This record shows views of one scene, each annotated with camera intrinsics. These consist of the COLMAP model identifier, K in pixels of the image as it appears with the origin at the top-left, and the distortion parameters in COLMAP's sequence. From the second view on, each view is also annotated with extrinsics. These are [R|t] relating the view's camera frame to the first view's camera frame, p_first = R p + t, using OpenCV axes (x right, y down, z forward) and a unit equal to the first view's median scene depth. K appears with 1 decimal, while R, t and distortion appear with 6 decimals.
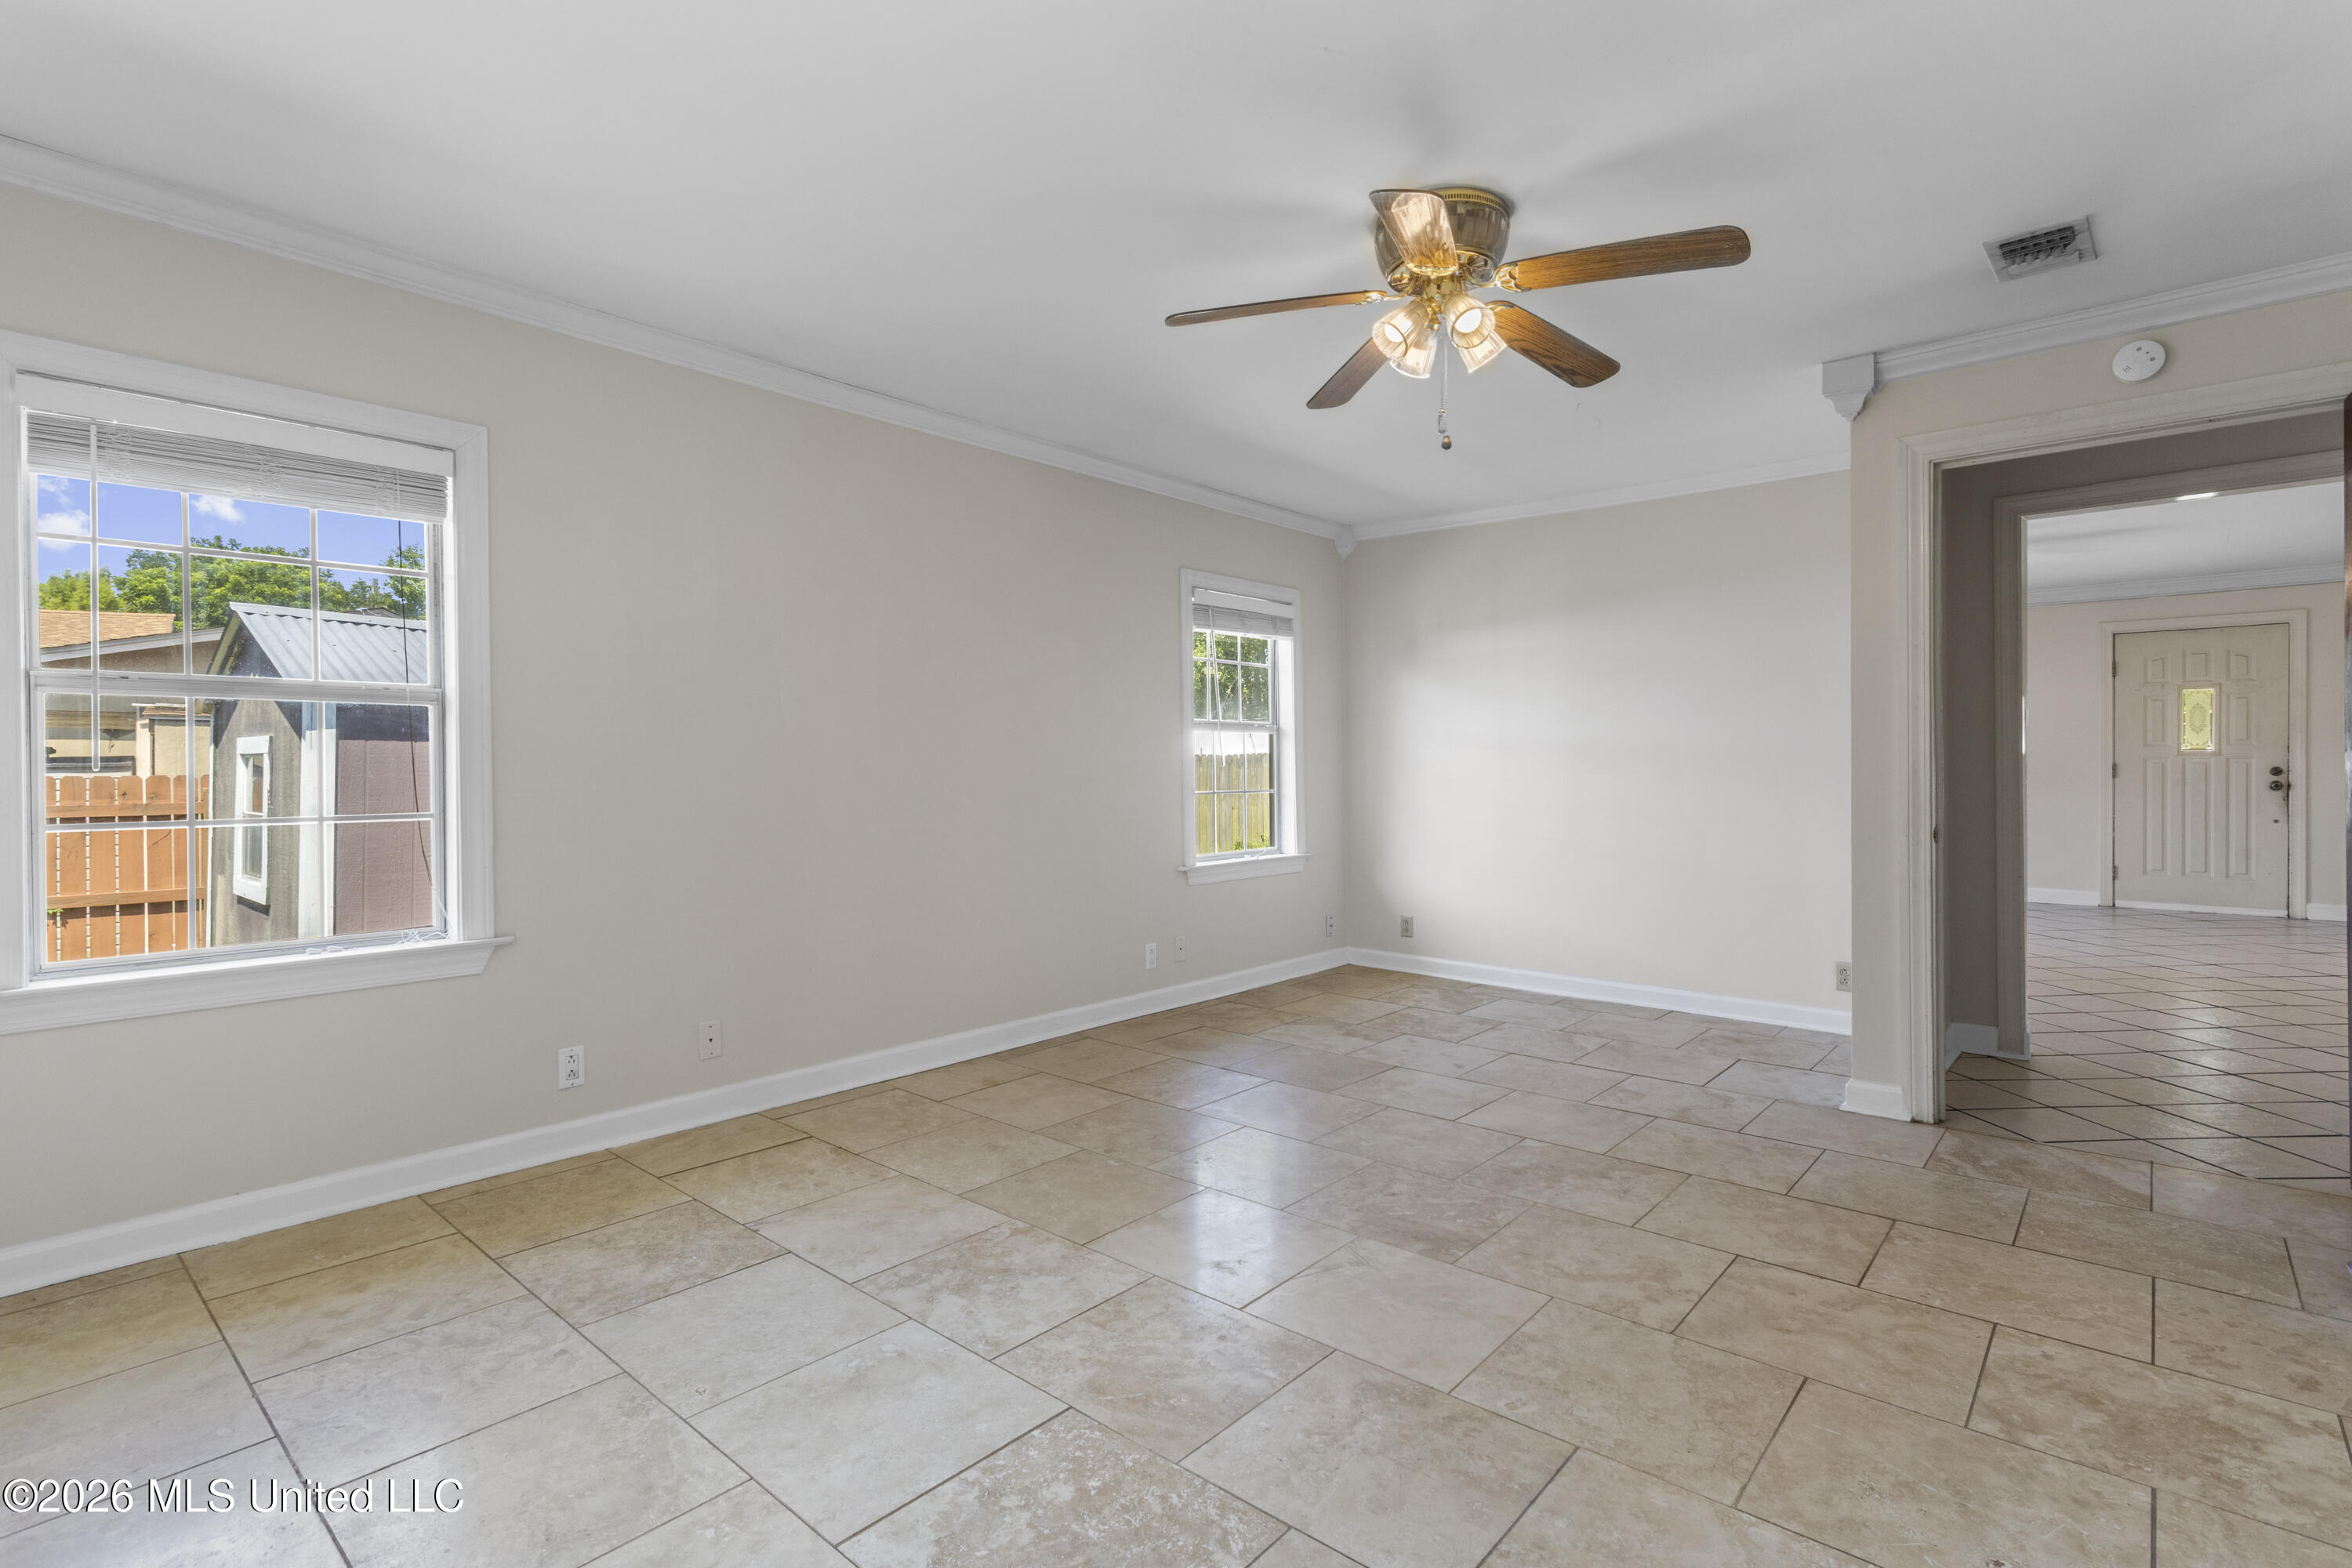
lens RADIAL K [[1110.2, 0, 1187.8], [0, 1110.2, 781.2], [0, 0, 1]] dist [0.001110, 0.000606]
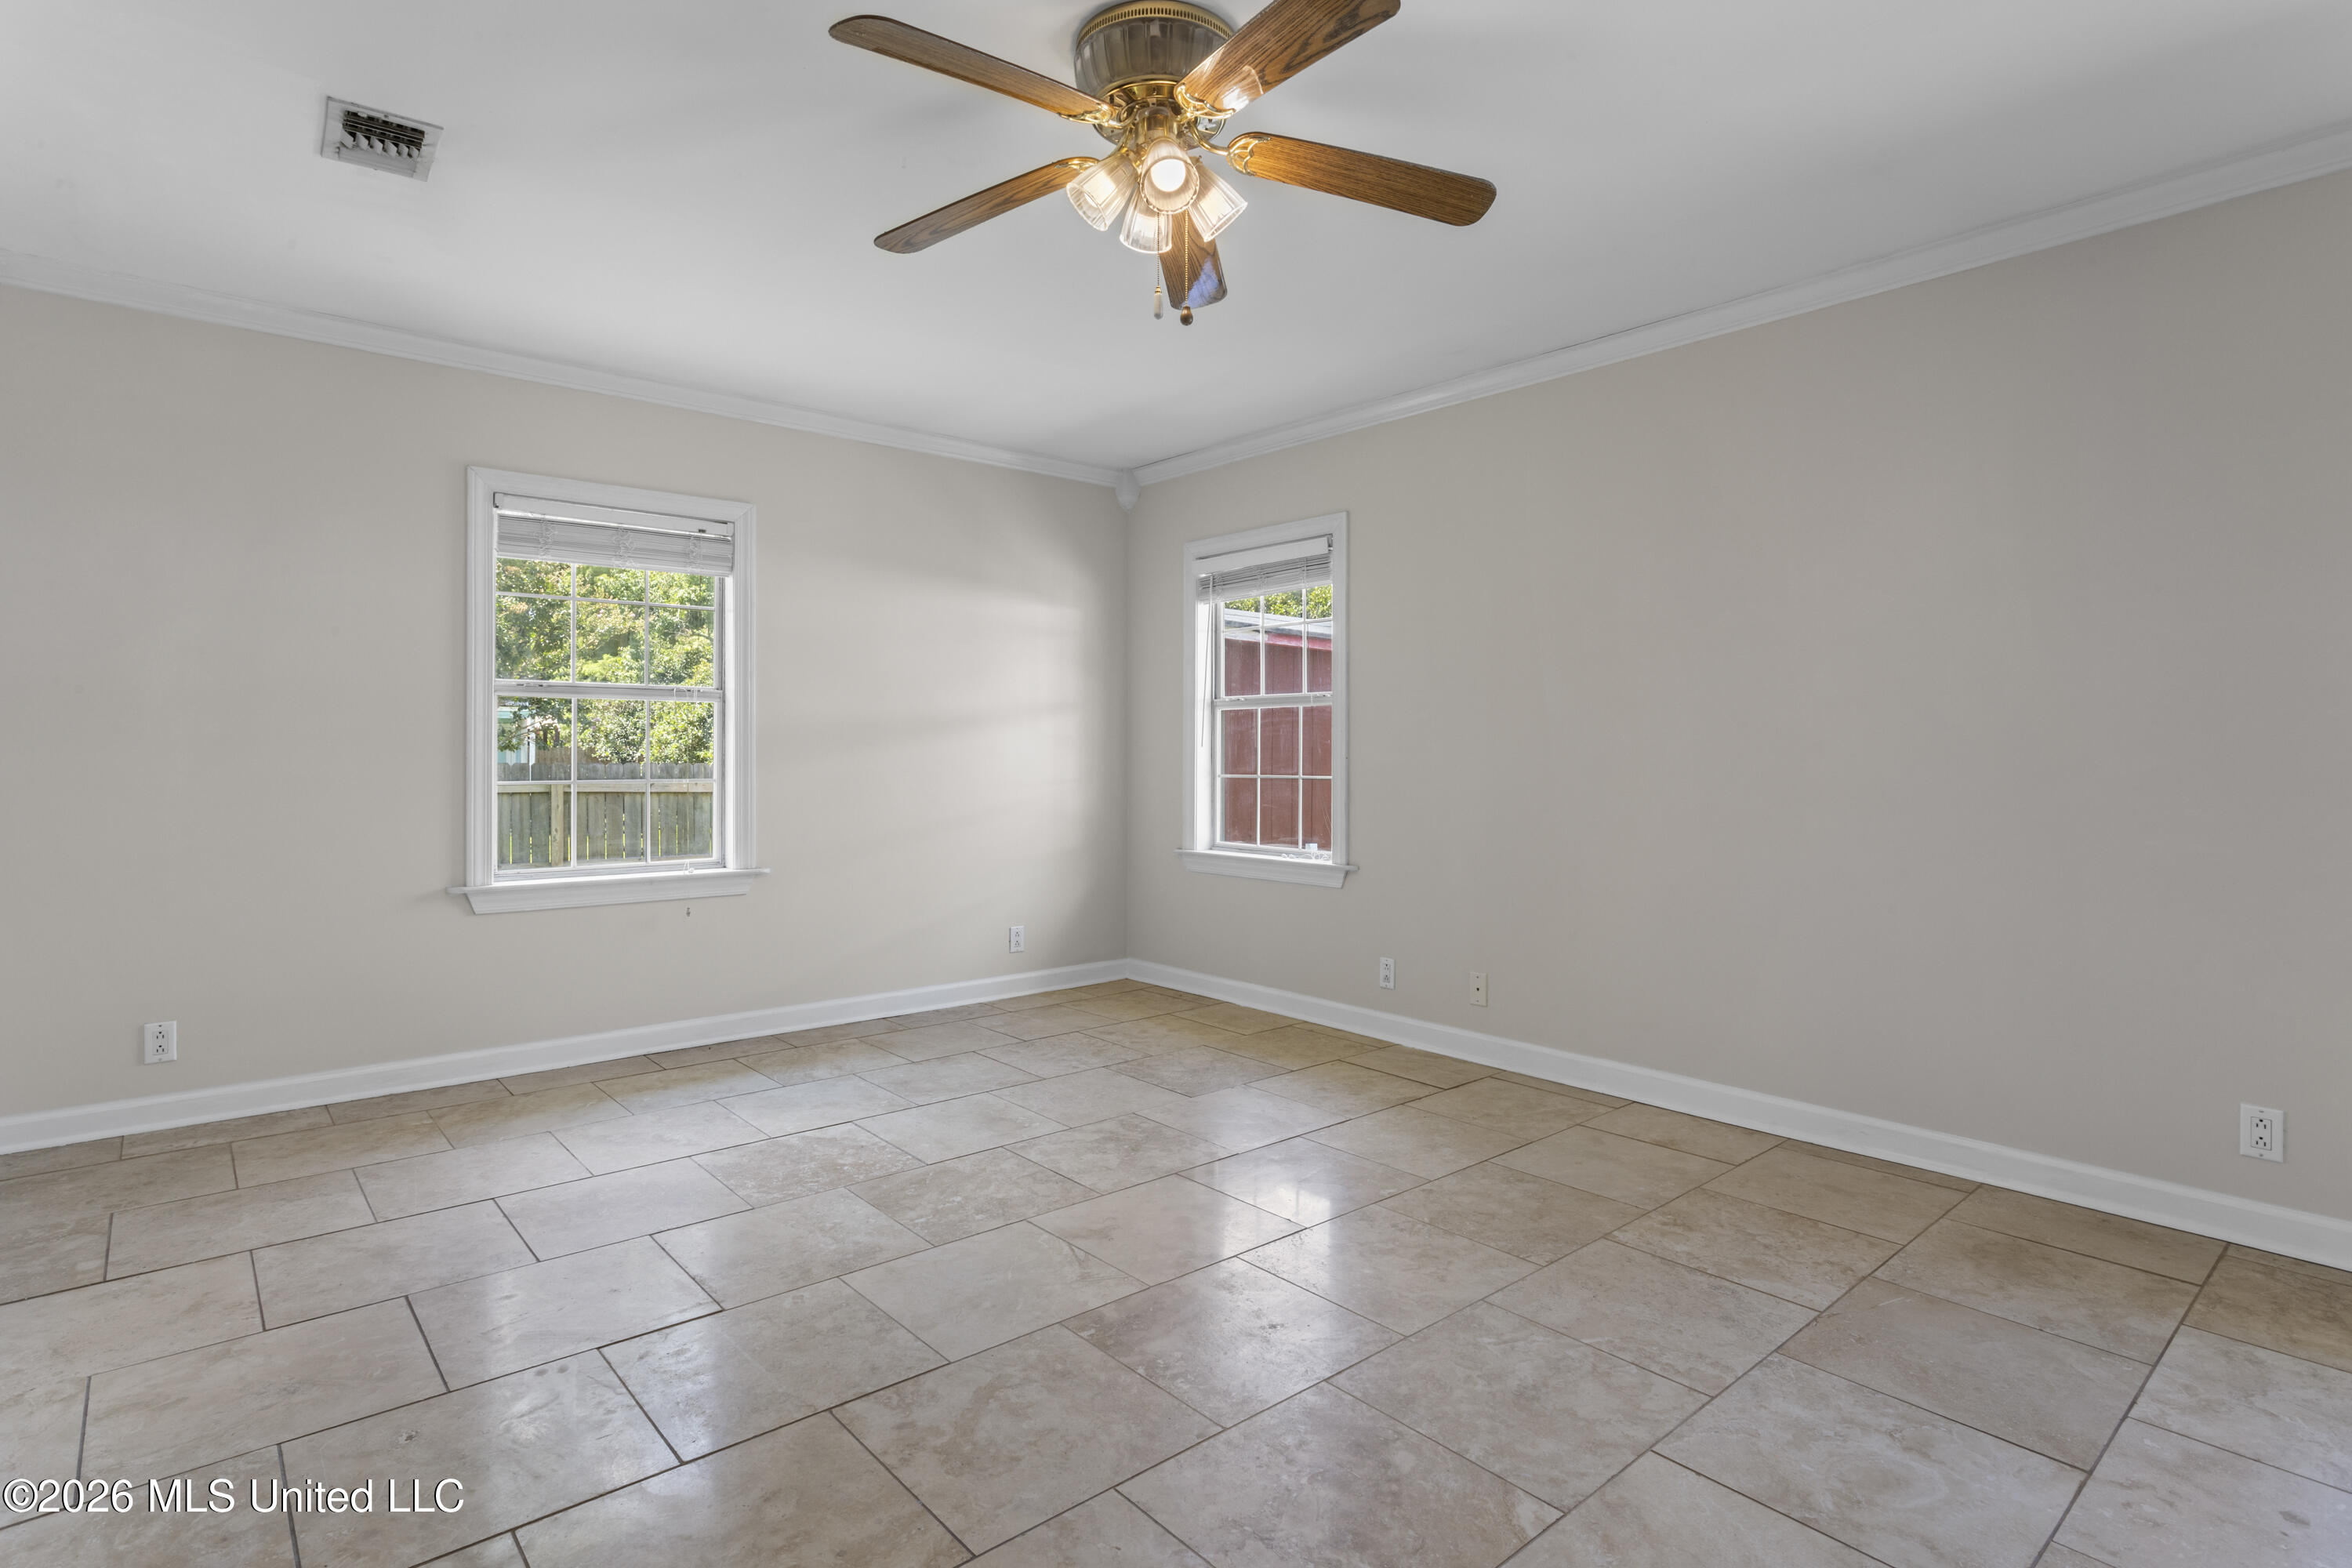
lens RADIAL K [[1191.7, 0, 1169.5], [0, 1191.7, 763.7], [0, 0, 1]] dist [-0.013418, 0.001927]
pose [[-0.151982, 0.014288, -0.988280, 1.118484], [-0.014164, 0.999761, 0.016632, -0.015428], [0.988282, 0.016526, -0.151744, 1.205974]]
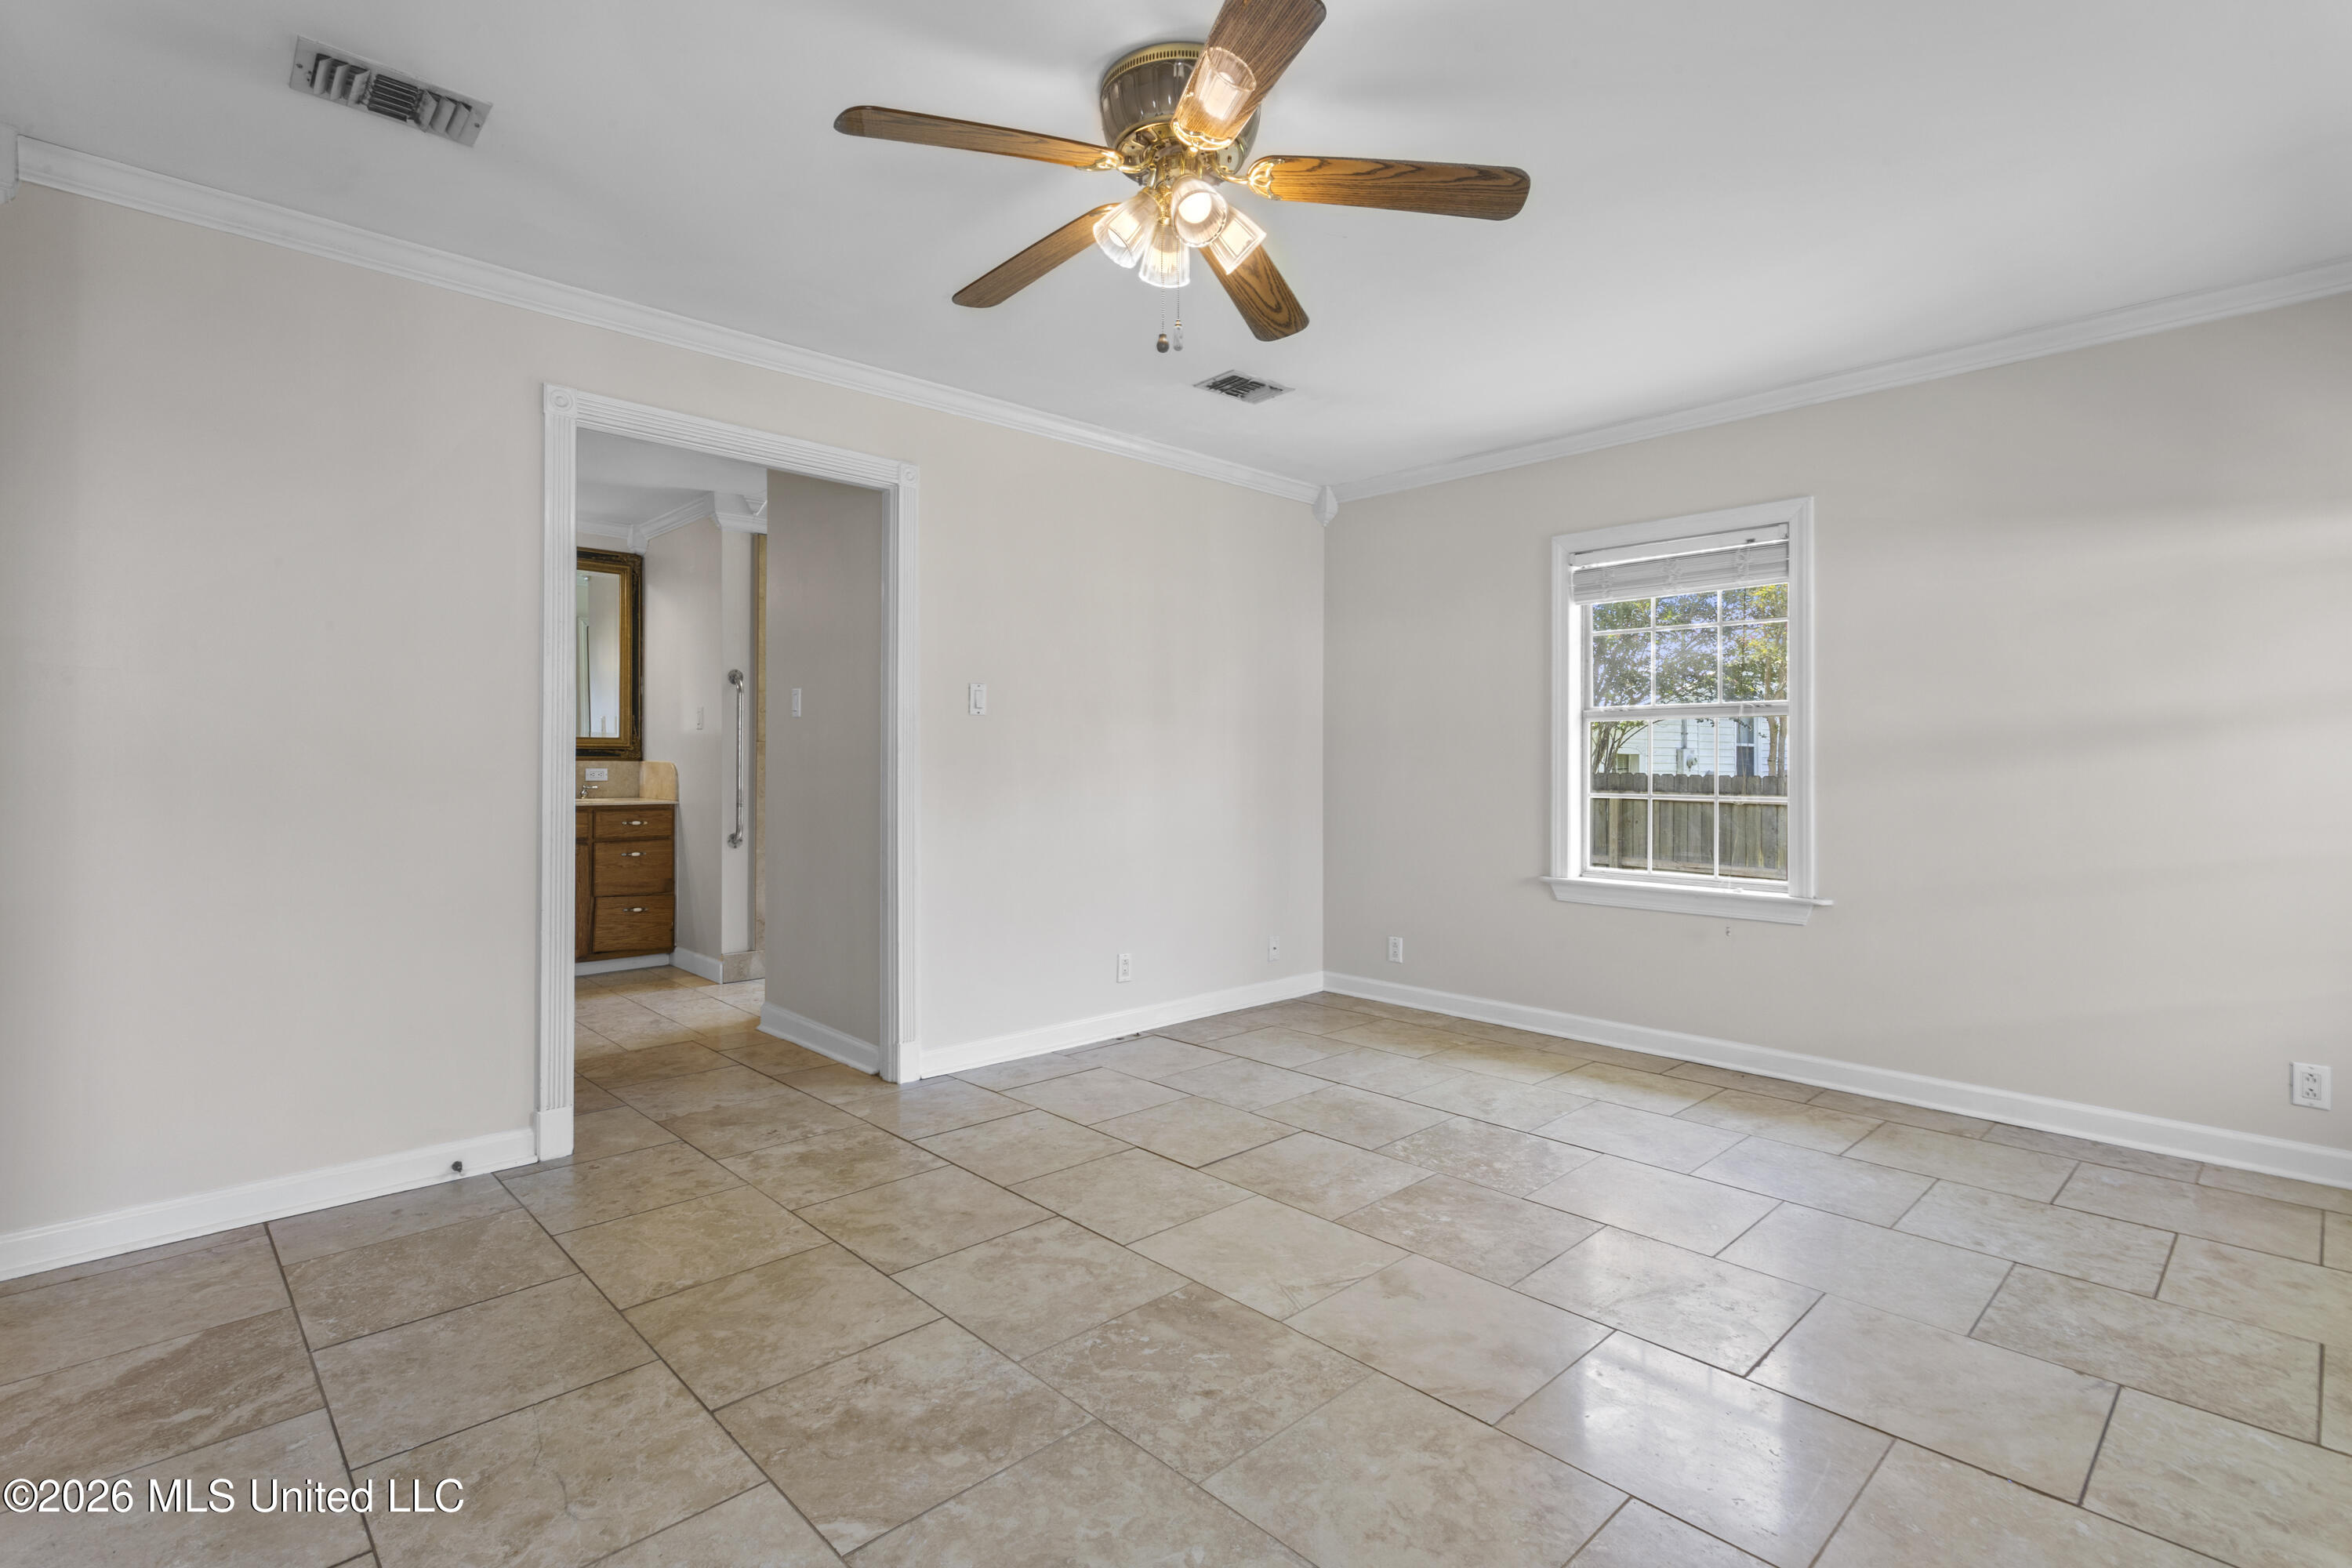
lens RADIAL K [[1110.2, 0, 1152.1], [0, 1110.2, 779.4], [0, 0, 1]] dist [0.001110, 0.000606]
pose [[-0.993330, -0.001684, 0.115296, 0.163050], [0.001423, 0.999638, 0.026856, -0.023217], [-0.115300, 0.026841, -0.992968, 1.923610]]
